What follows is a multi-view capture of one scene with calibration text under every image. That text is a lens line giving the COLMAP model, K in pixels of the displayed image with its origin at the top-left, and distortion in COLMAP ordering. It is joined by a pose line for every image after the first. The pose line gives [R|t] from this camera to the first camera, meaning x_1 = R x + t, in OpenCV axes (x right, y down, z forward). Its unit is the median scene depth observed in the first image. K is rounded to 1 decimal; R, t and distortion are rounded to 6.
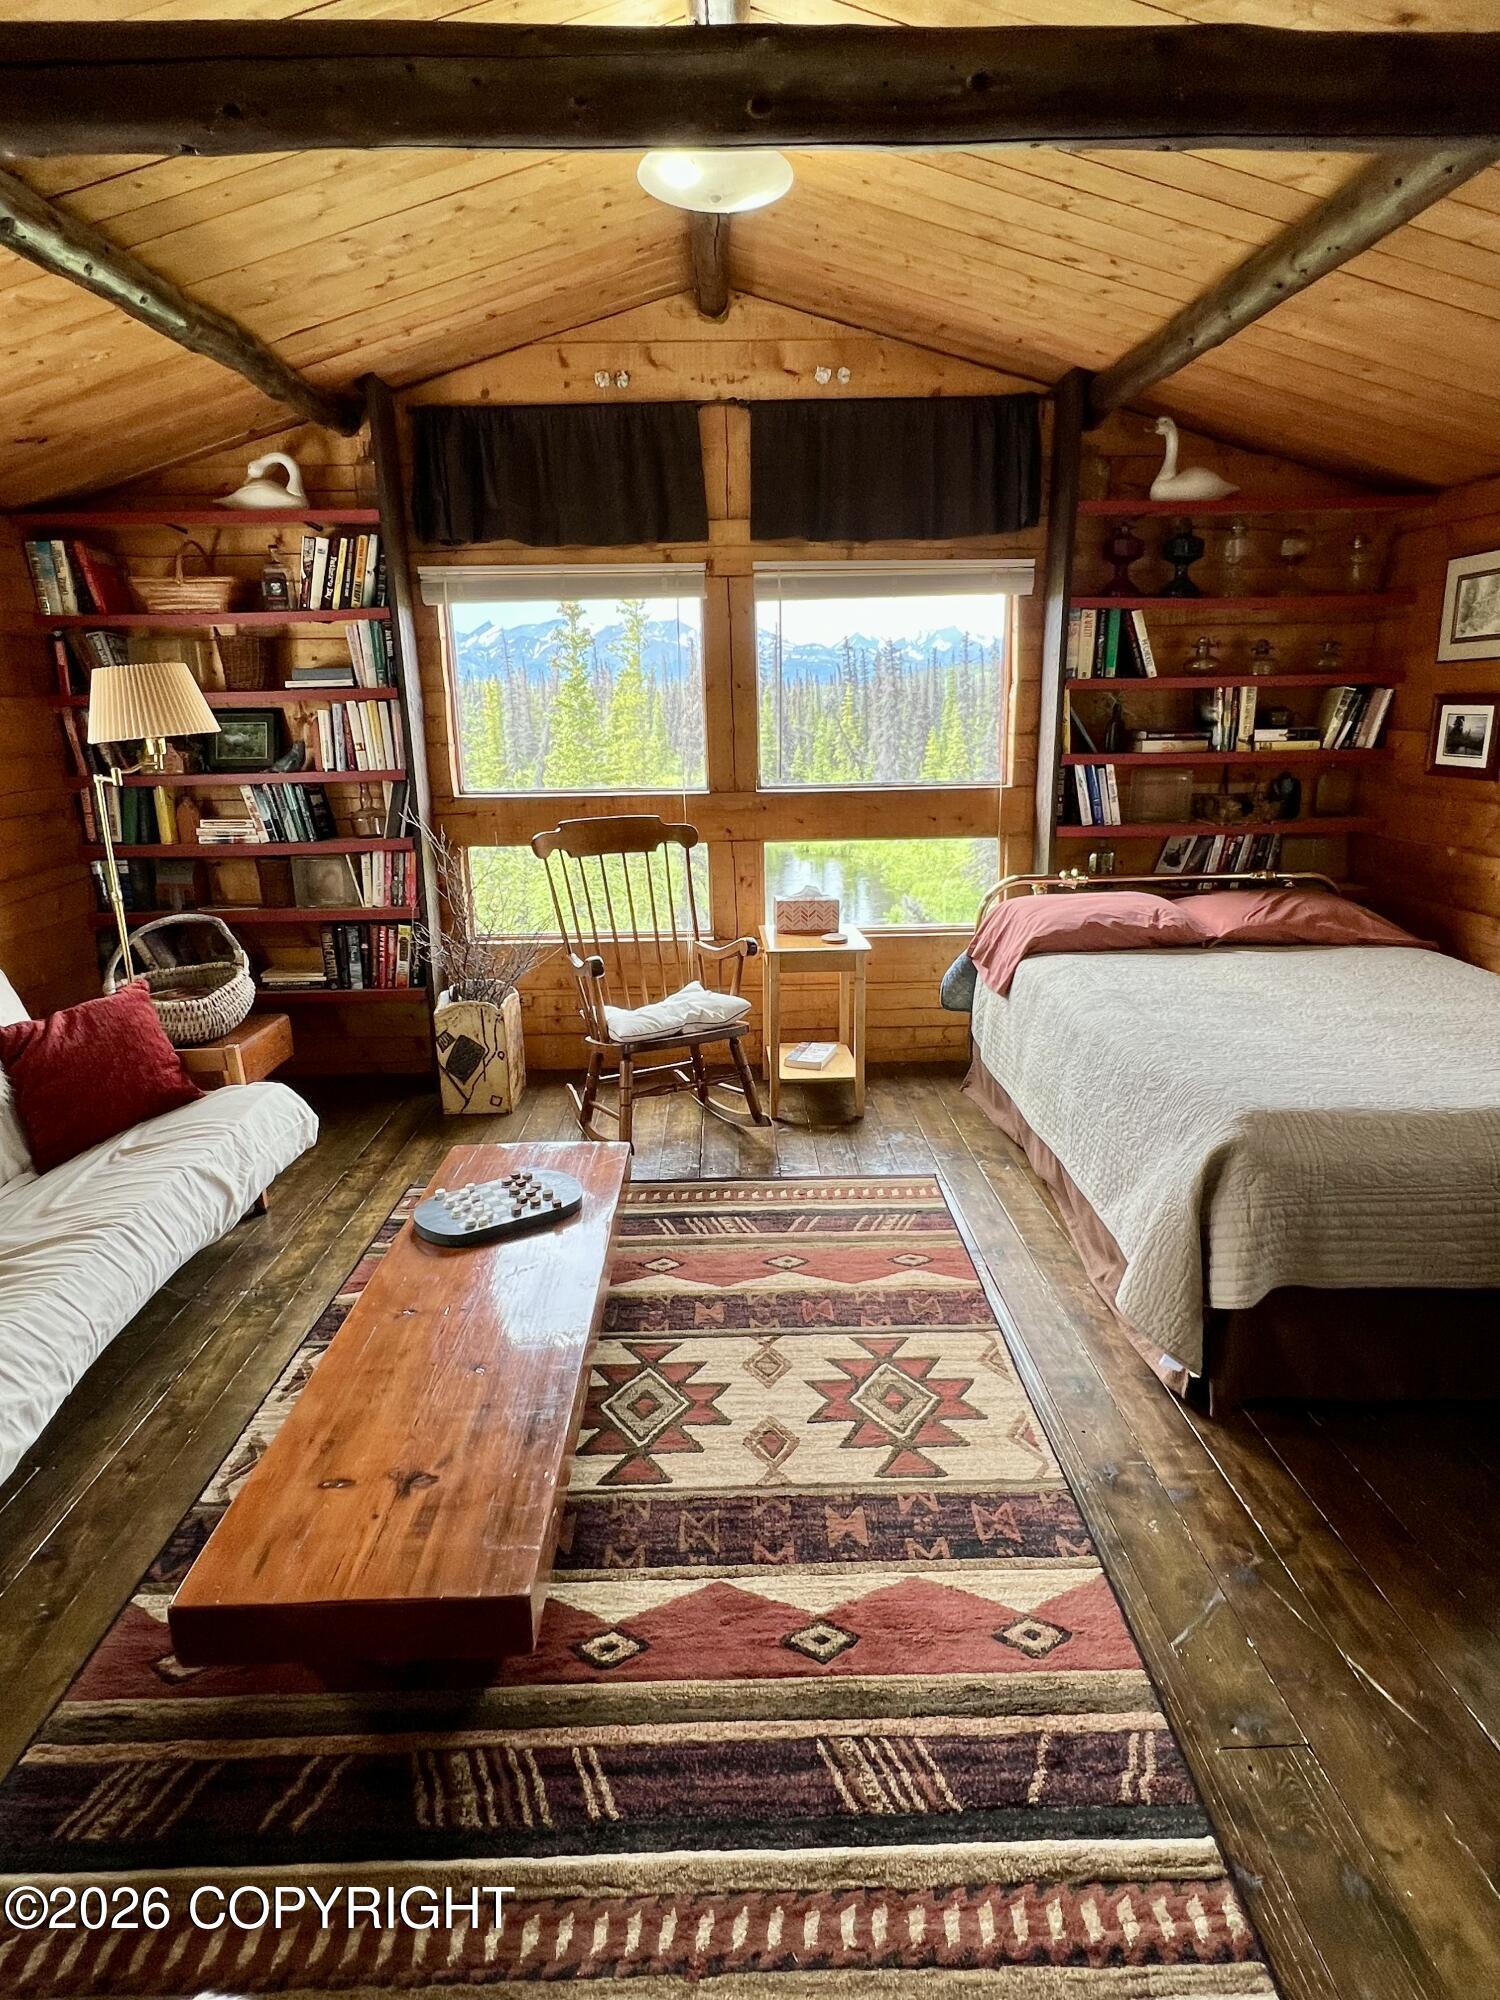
lens RADIAL K [[1058.0, 0, 752.9], [0, 1058.0, 985.4], [0, 0, 1]] dist [-0.003767, 0.001225]
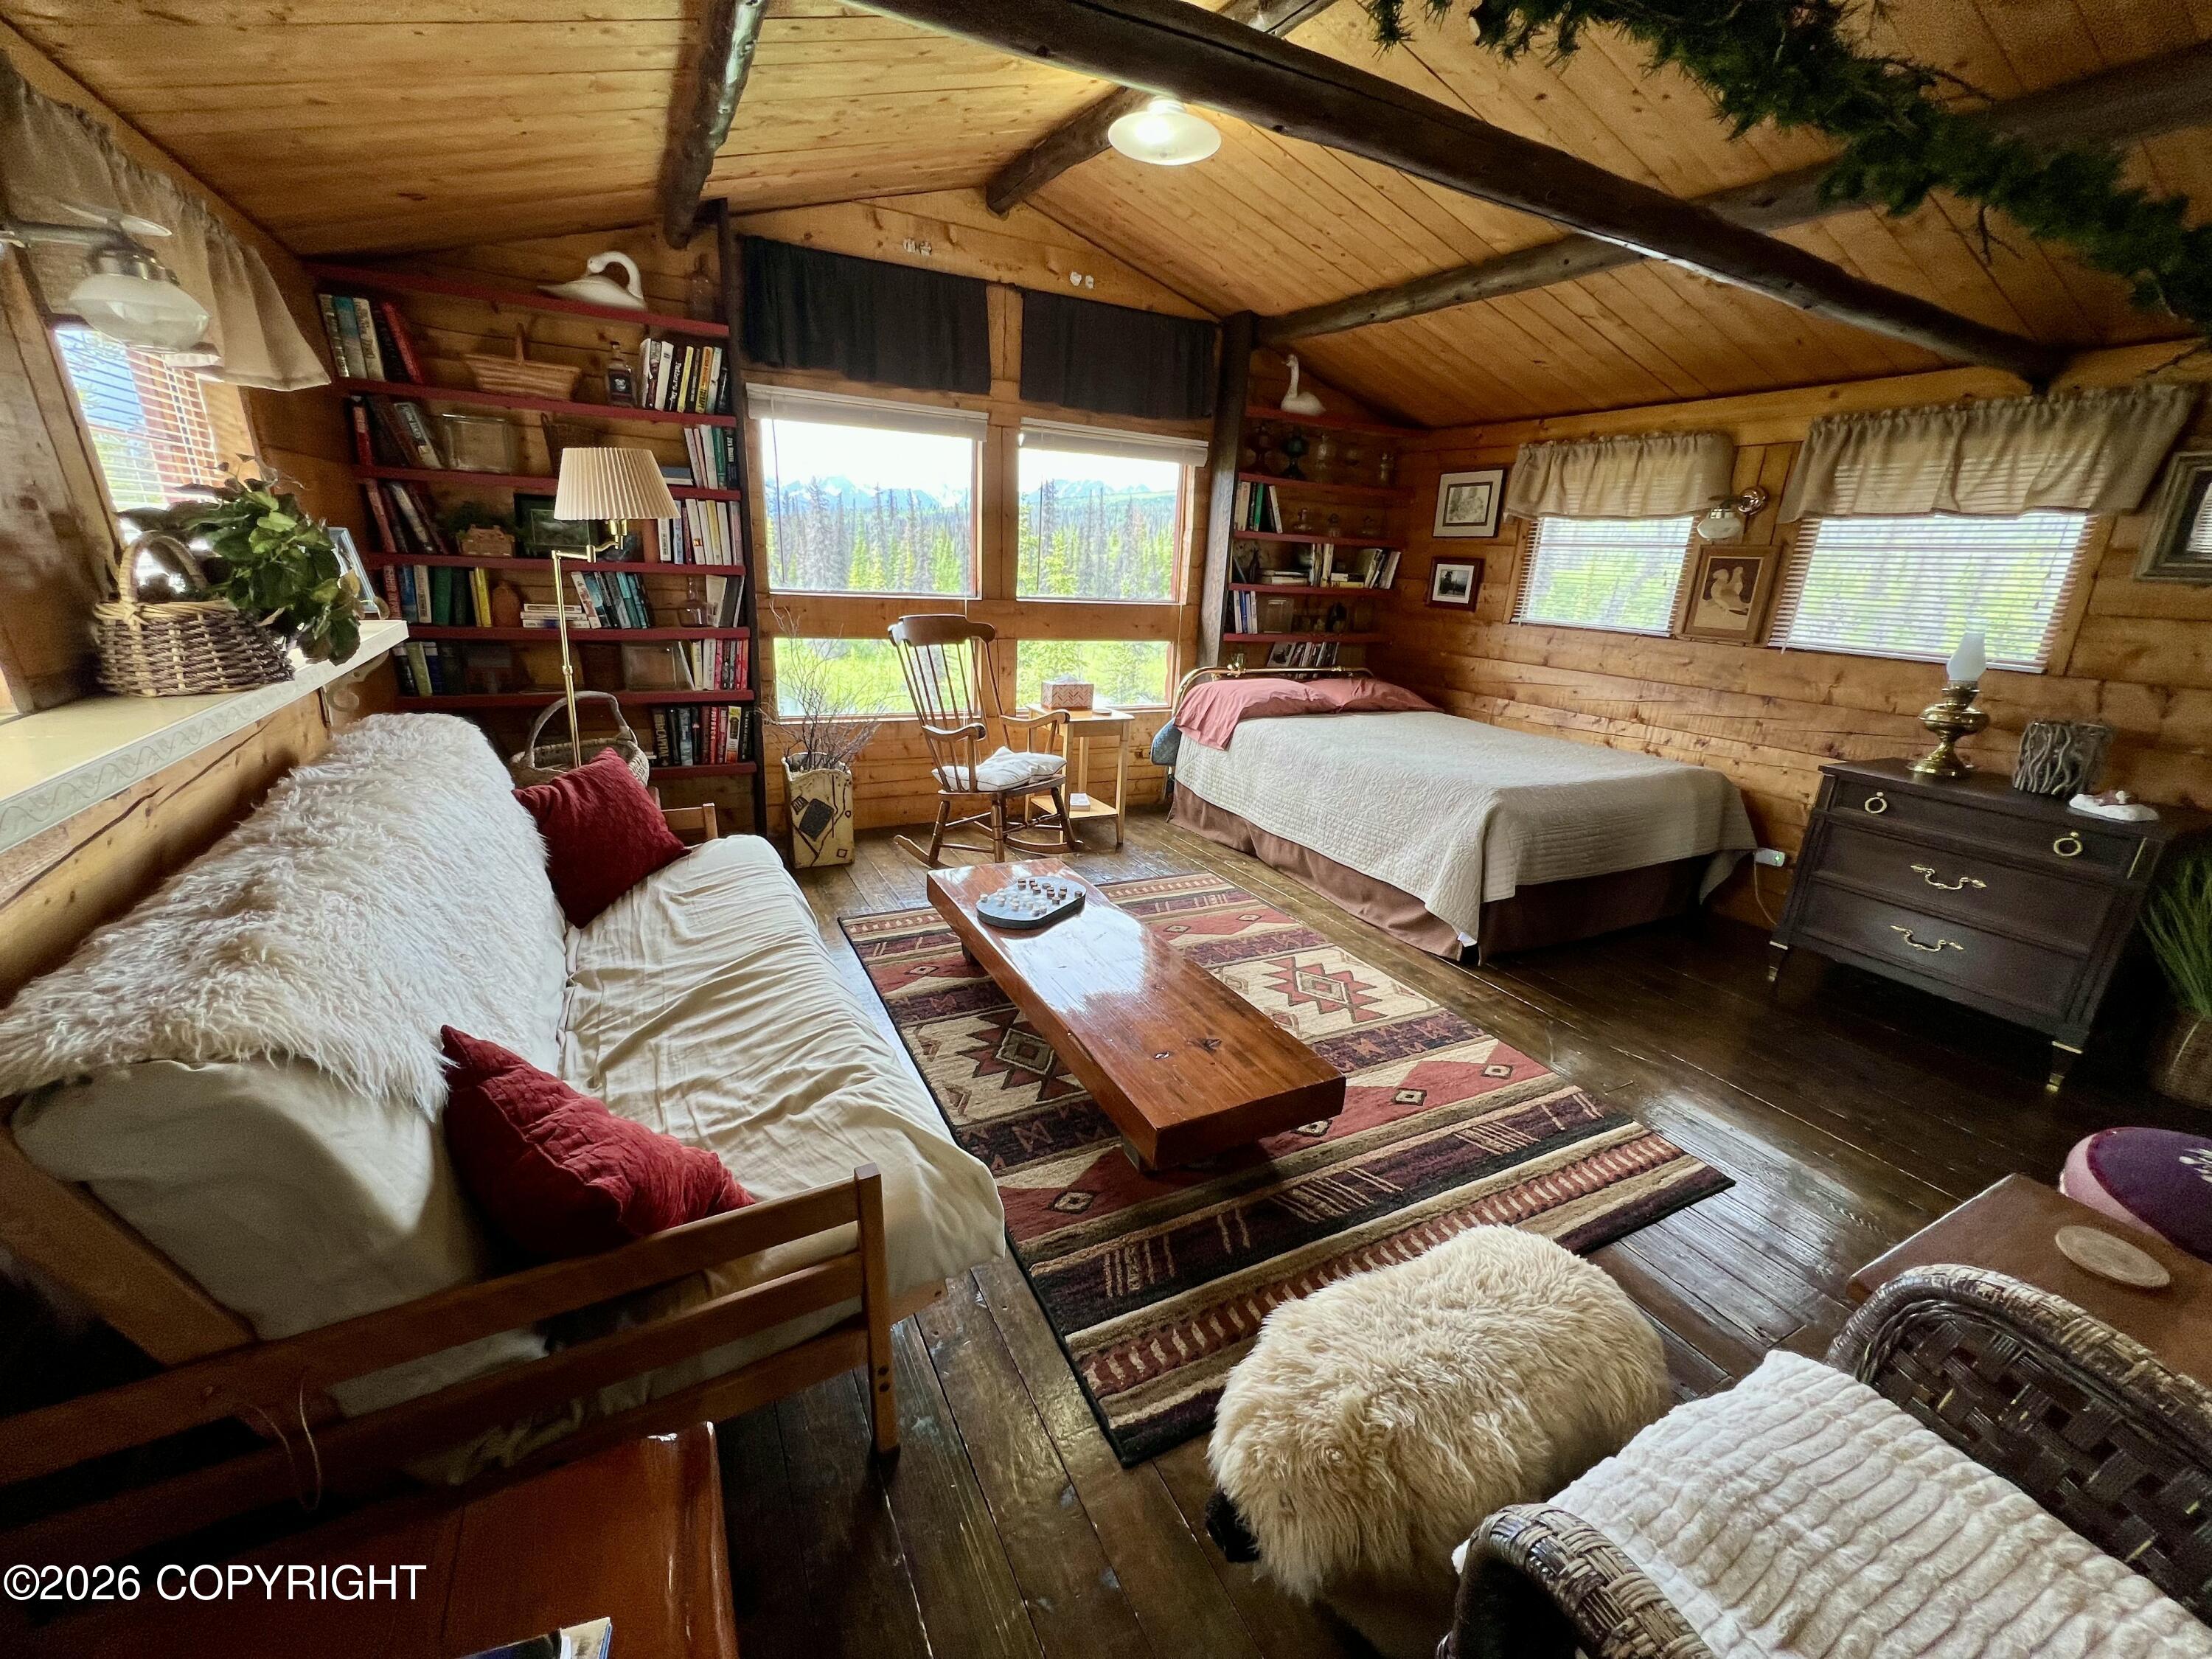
lens RADIAL K [[883.0, 0, 1097.8], [0, 883.0, 830.0], [0, 0, 1]] dist [-0.003182, 0.000923]
pose [[0.899980, -0.068398, 0.430532, -0.421487], [0.046186, 0.997016, 0.061847, 0.036071], [-0.433478, -0.035776, 0.900454, -0.018390]]
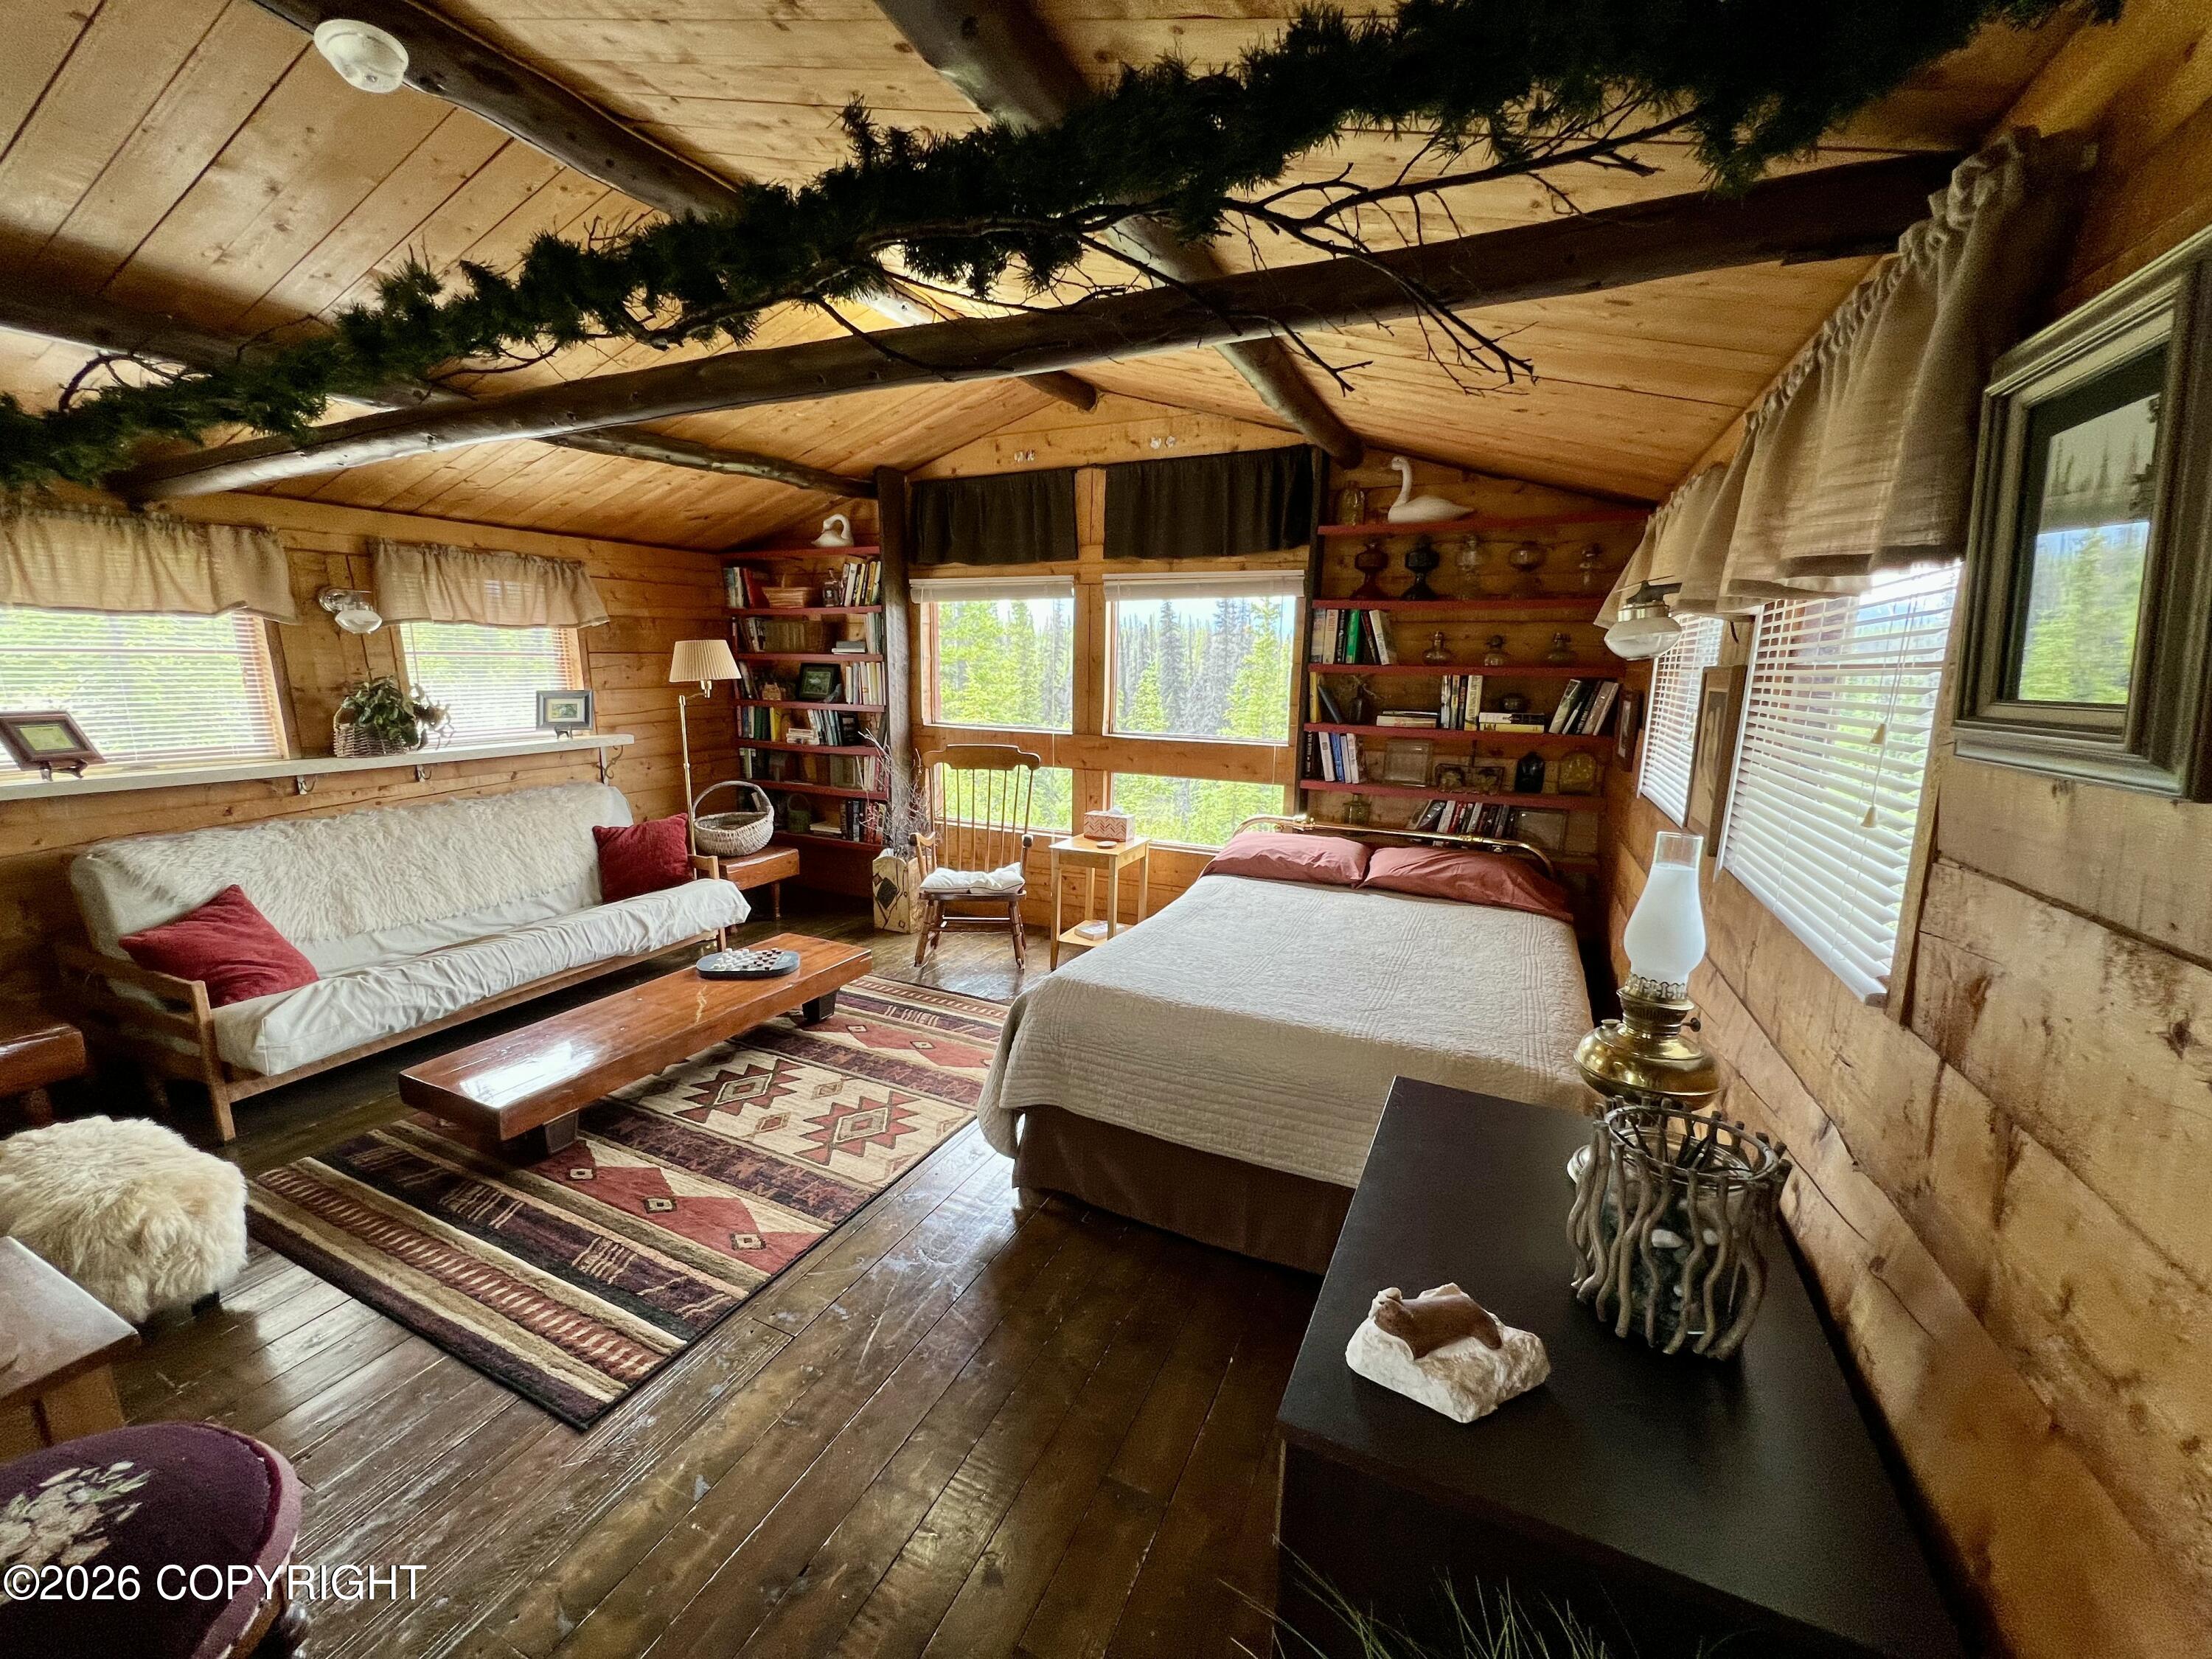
lens RADIAL K [[883.0, 0, 1097.8], [0, 883.0, 830.0], [0, 0, 1]] dist [-0.003182, 0.000923]
pose [[0.891837, 0.117132, -0.436930, 0.559870], [-0.146077, 0.988719, -0.033109, -0.024036], [0.428123, 0.093353, 0.898886, -0.029030]]
